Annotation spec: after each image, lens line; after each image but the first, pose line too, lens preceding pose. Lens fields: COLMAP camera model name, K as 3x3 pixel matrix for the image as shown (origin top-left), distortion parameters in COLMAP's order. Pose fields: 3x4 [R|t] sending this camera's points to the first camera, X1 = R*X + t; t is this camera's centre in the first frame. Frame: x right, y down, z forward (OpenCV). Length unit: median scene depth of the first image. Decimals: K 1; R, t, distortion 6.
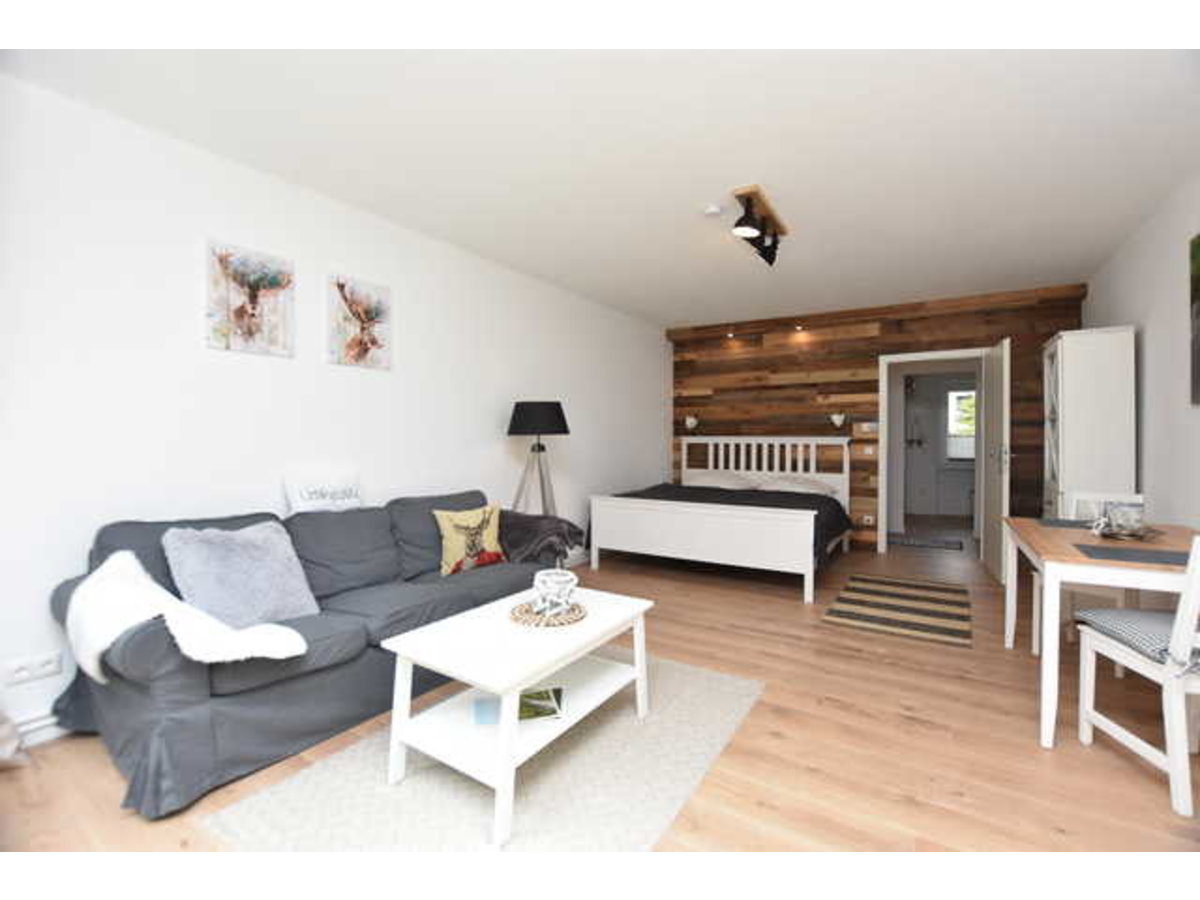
lens RADIAL K [[528.5, 0, 598.8], [0, 528.5, 445.3], [0, 0, 1]] dist [-0.032899, 0.004343]
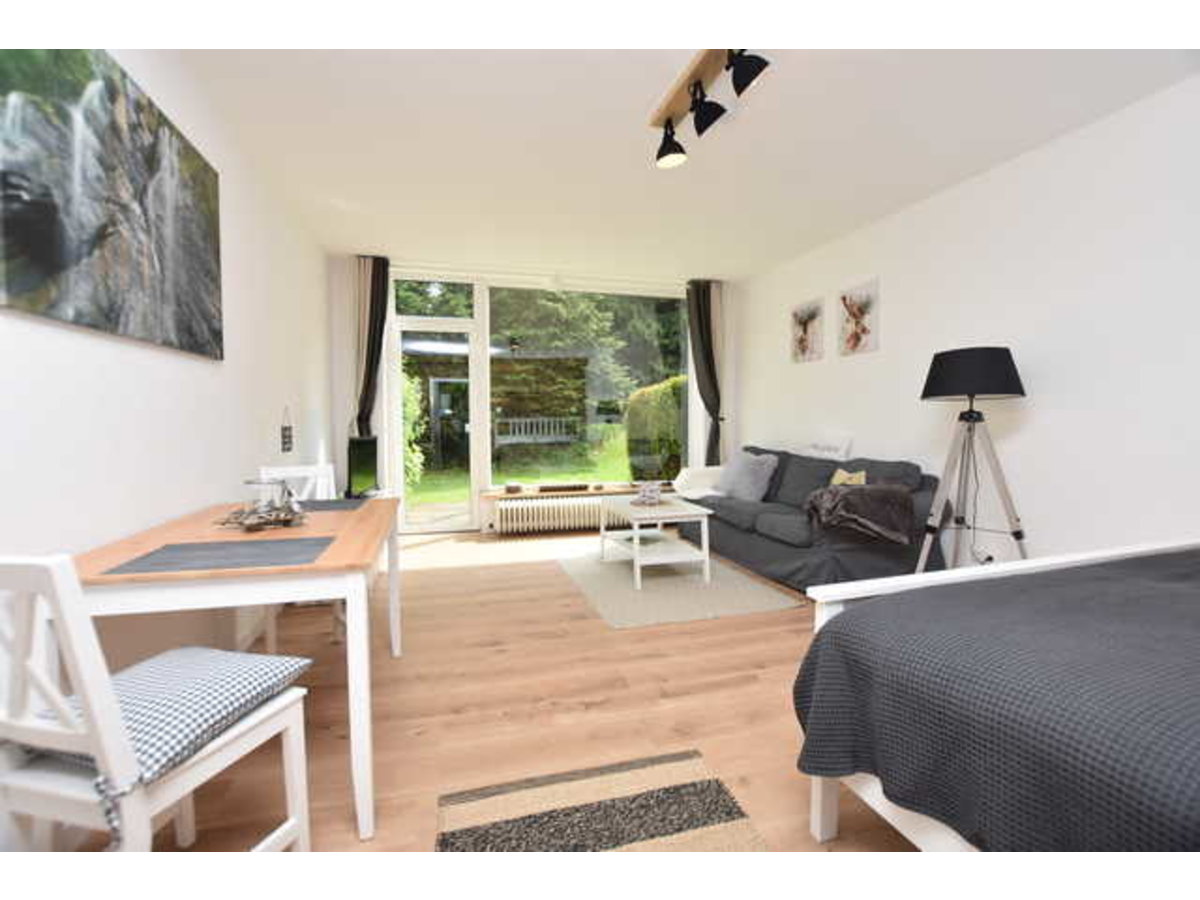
lens RADIAL K [[528.5, 0, 598.8], [0, 528.5, 445.3], [0, 0, 1]] dist [-0.032899, 0.004343]
pose [[-0.653206, 0.033087, -0.756457, 1.023012], [-0.008447, 0.998664, 0.050976, 0.017575], [0.757133, 0.039687, -0.652054, 1.483755]]
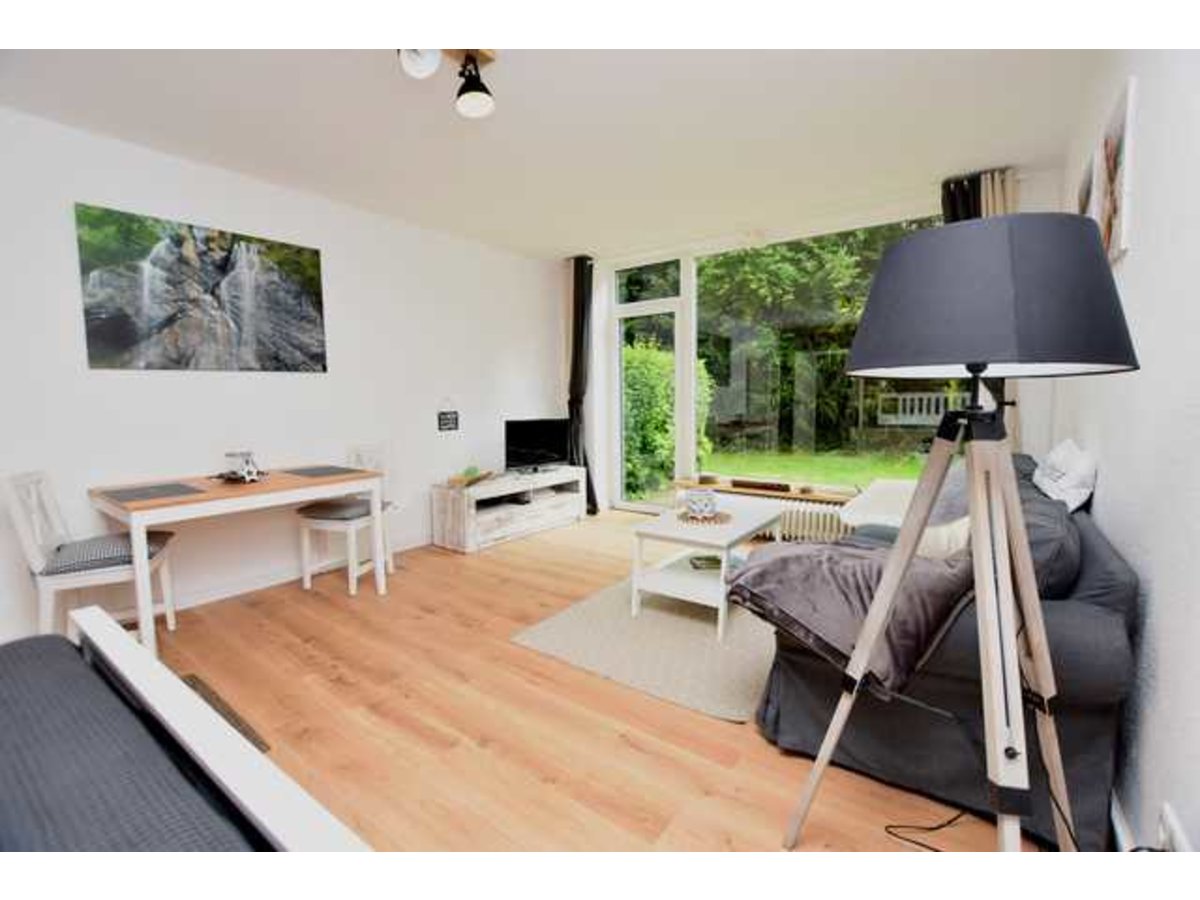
lens RADIAL K [[528.5, 0, 598.8], [0, 528.5, 445.3], [0, 0, 1]] dist [-0.032899, 0.004343]
pose [[-0.998386, 0.002450, 0.056743, 0.077591], [0.008409, 0.994435, 0.105018, -0.019494], [-0.056170, 0.105326, -0.992850, 1.735279]]
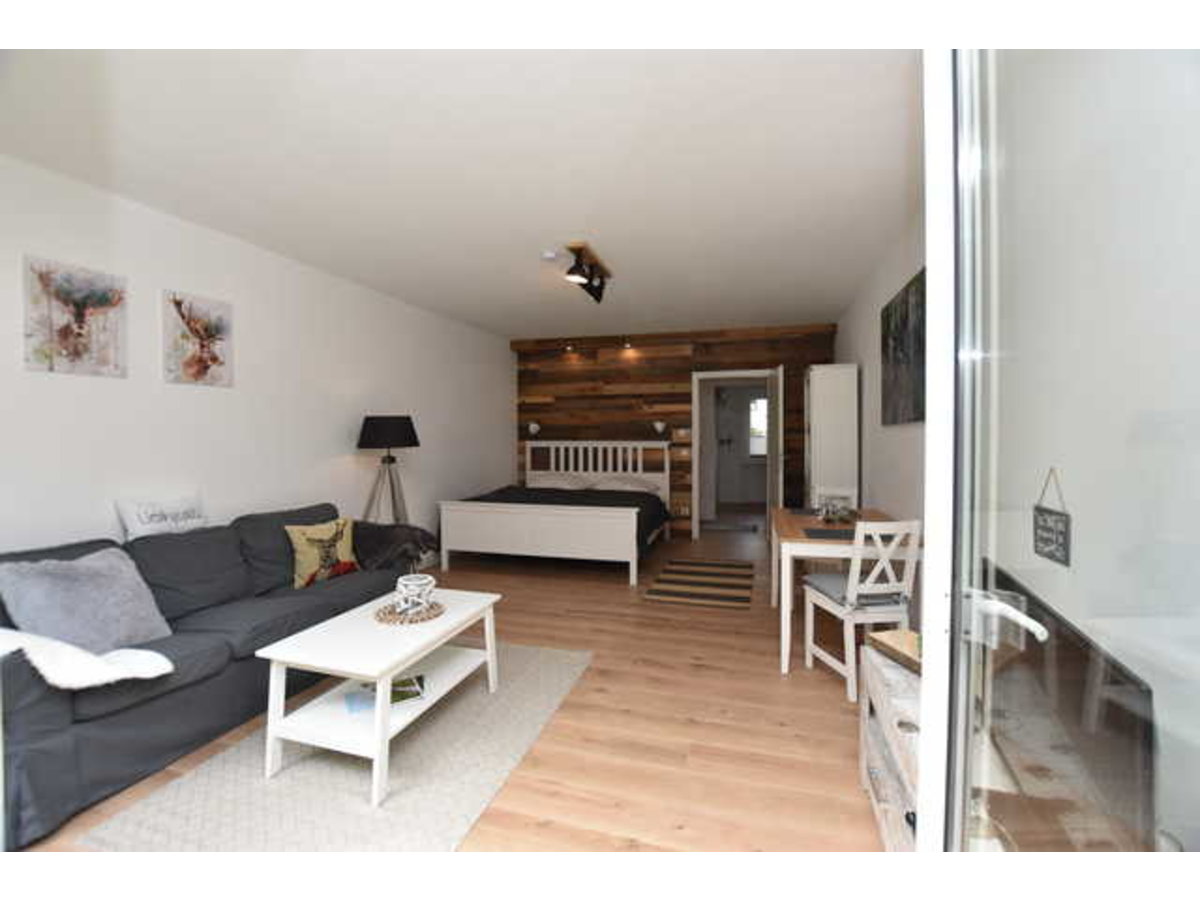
lens RADIAL K [[528.5, 0, 598.8], [0, 528.5, 445.3], [0, 0, 1]] dist [-0.032899, 0.004343]
pose [[0.958324, -0.011685, 0.285445, -0.016568], [0.008812, 0.999897, 0.011346, -0.043344], [-0.285548, -0.008357, 0.958328, -0.164659]]
